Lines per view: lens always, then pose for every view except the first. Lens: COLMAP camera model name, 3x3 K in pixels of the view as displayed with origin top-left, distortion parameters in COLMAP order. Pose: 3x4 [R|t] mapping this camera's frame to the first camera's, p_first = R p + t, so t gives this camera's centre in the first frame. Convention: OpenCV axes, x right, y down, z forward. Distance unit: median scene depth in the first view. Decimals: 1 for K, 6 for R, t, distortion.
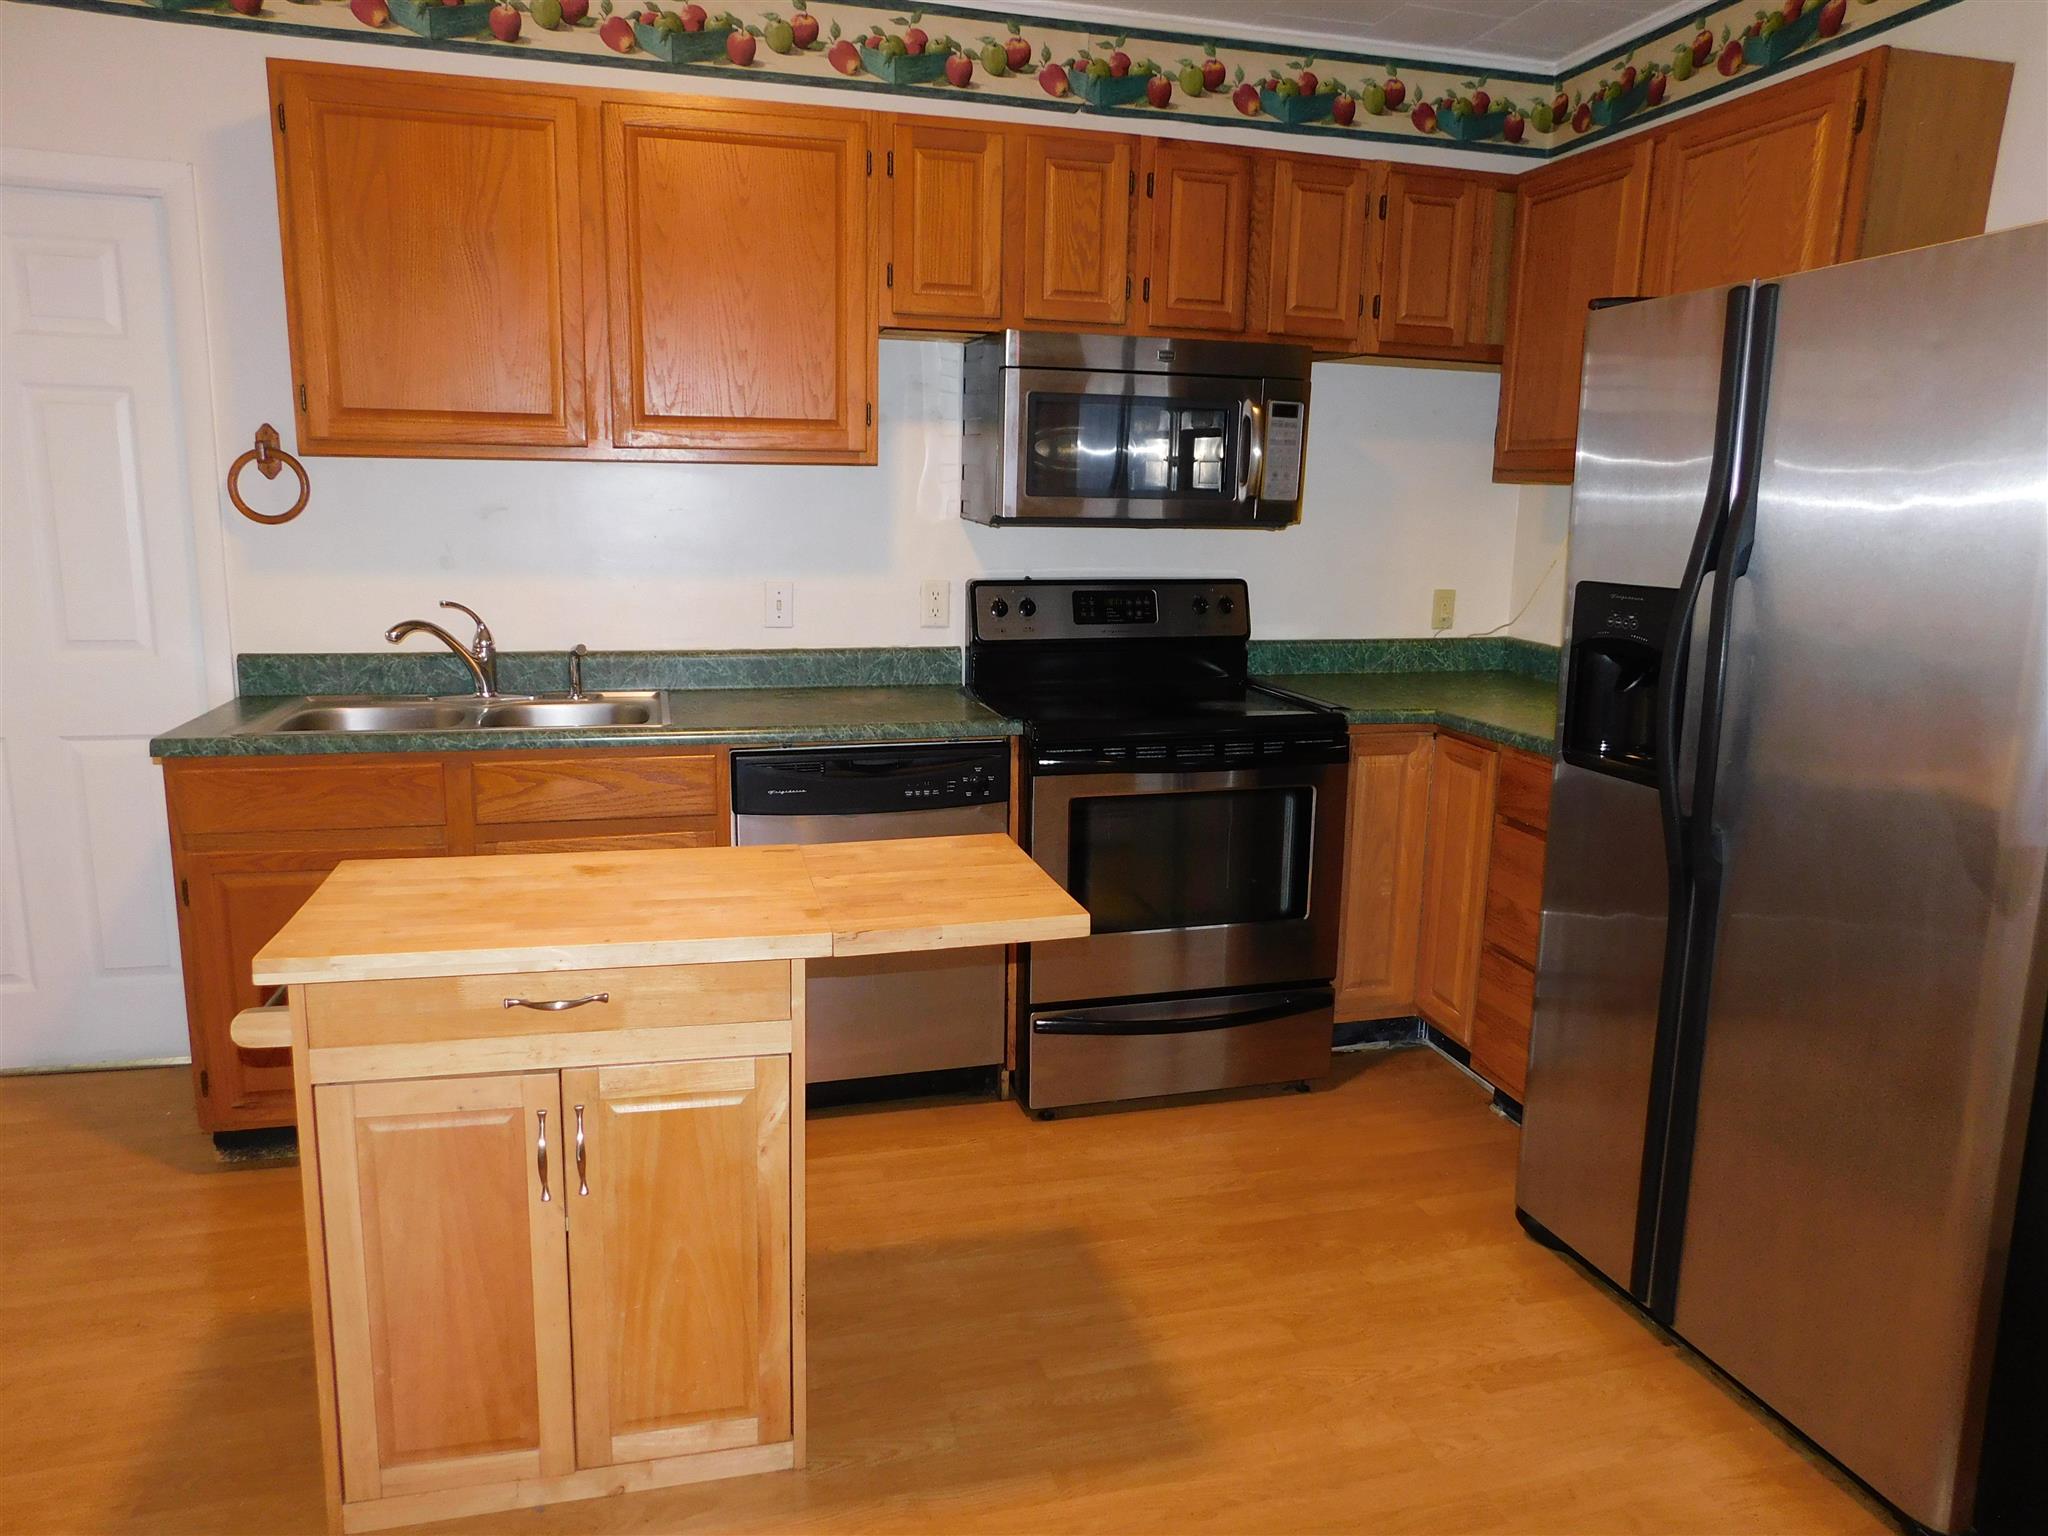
lens RADIAL K [[1354.8, 0, 1023.1], [0, 1354.8, 757.2], [0, 0, 1]] dist [-0.067744, 0.054396]
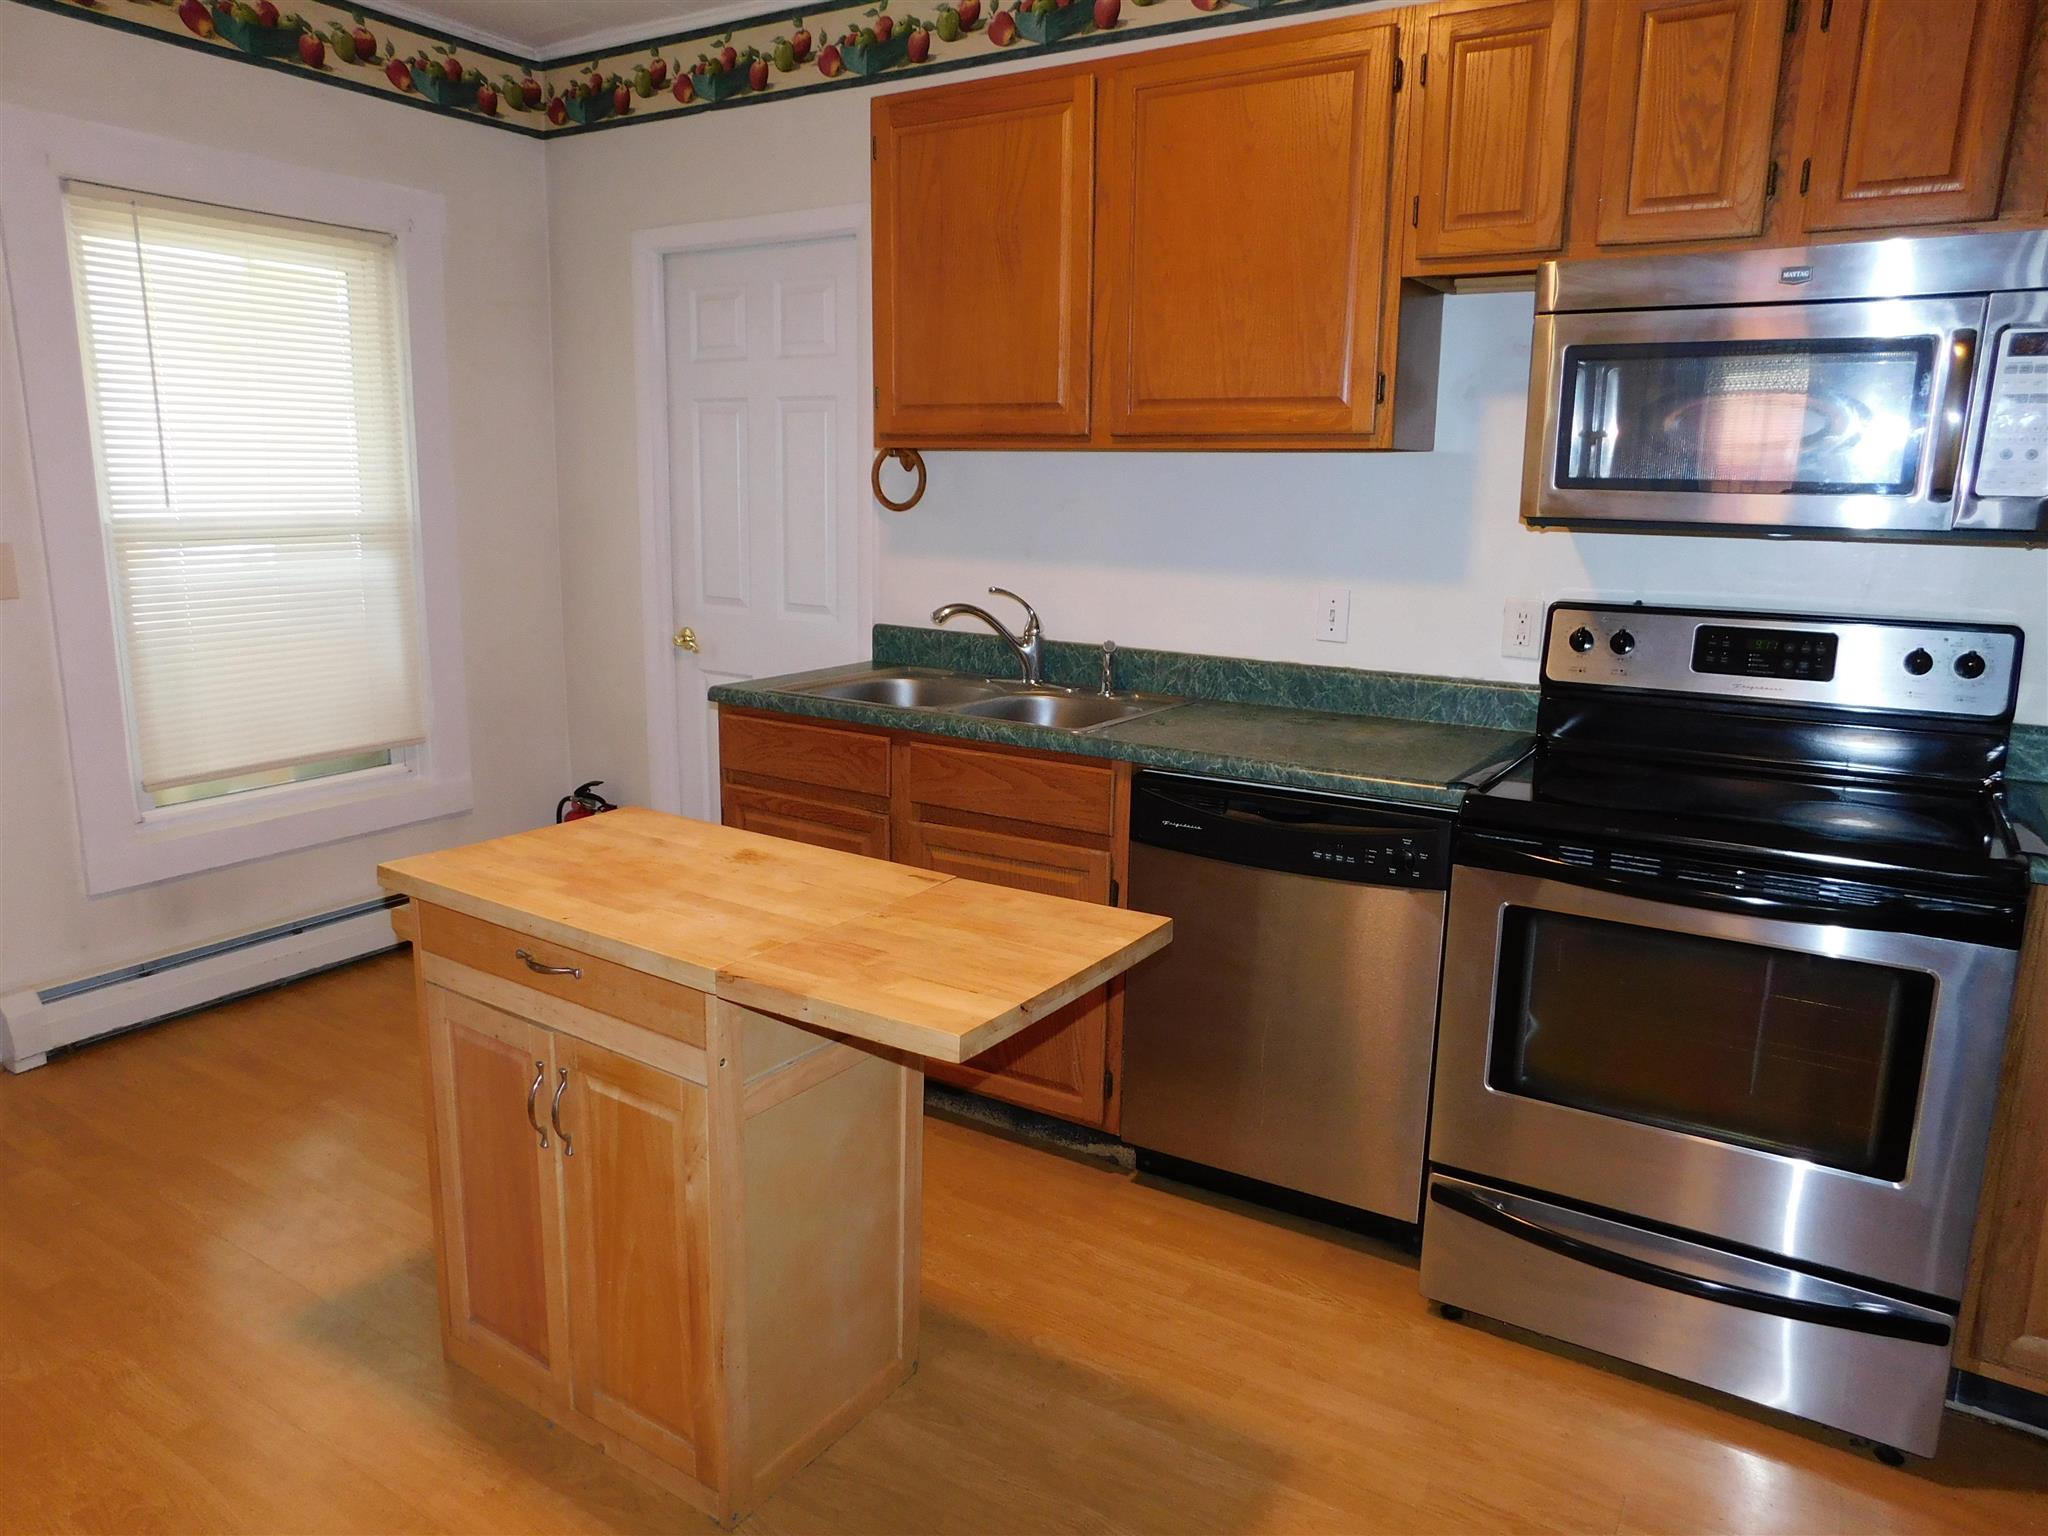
lens RADIAL K [[1354.8, 0, 1022.2], [0, 1354.8, 756.2], [0, 0, 1]] dist [-0.067744, 0.054396]
pose [[0.674977, 0.139775, -0.724478, 0.363606], [-0.140601, 0.988266, 0.059674, -0.053484], [0.724318, 0.061584, 0.686710, 0.305174]]
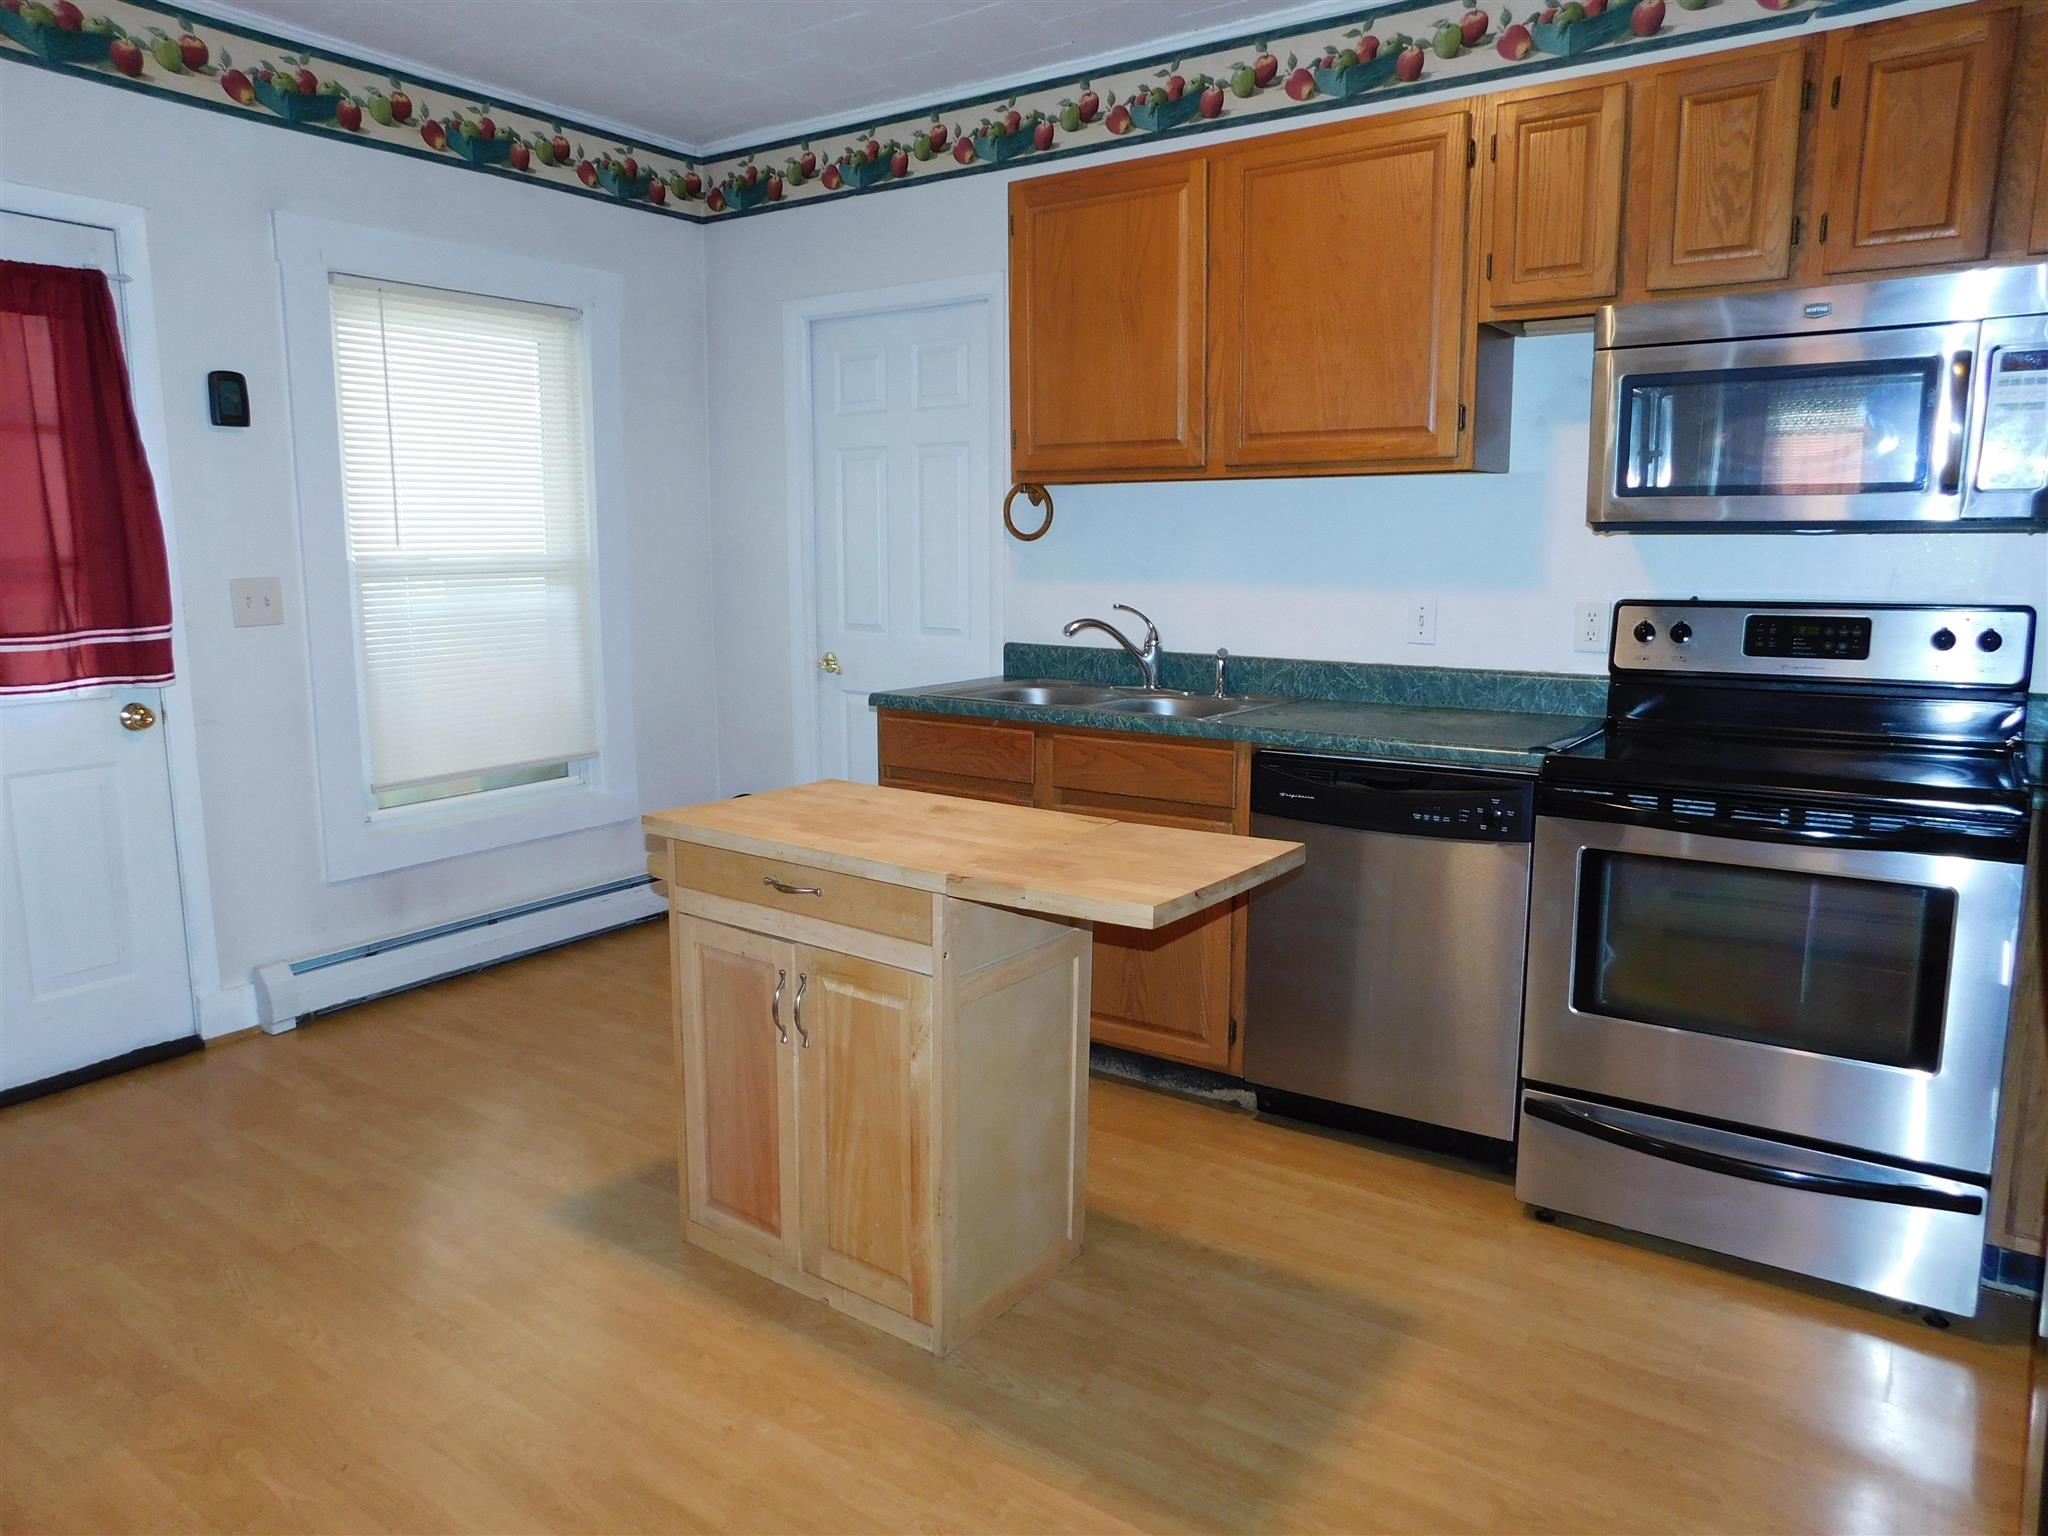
lens RADIAL K [[1354.8, 0, 1022.4], [0, 1354.8, 755.1], [0, 0, 1]] dist [-0.067744, 0.054396]
pose [[0.638717, 0.100172, -0.762893, 0.436715], [-0.128926, 0.991405, 0.022236, -0.000793], [0.758564, 0.084154, 0.646142, 0.181364]]
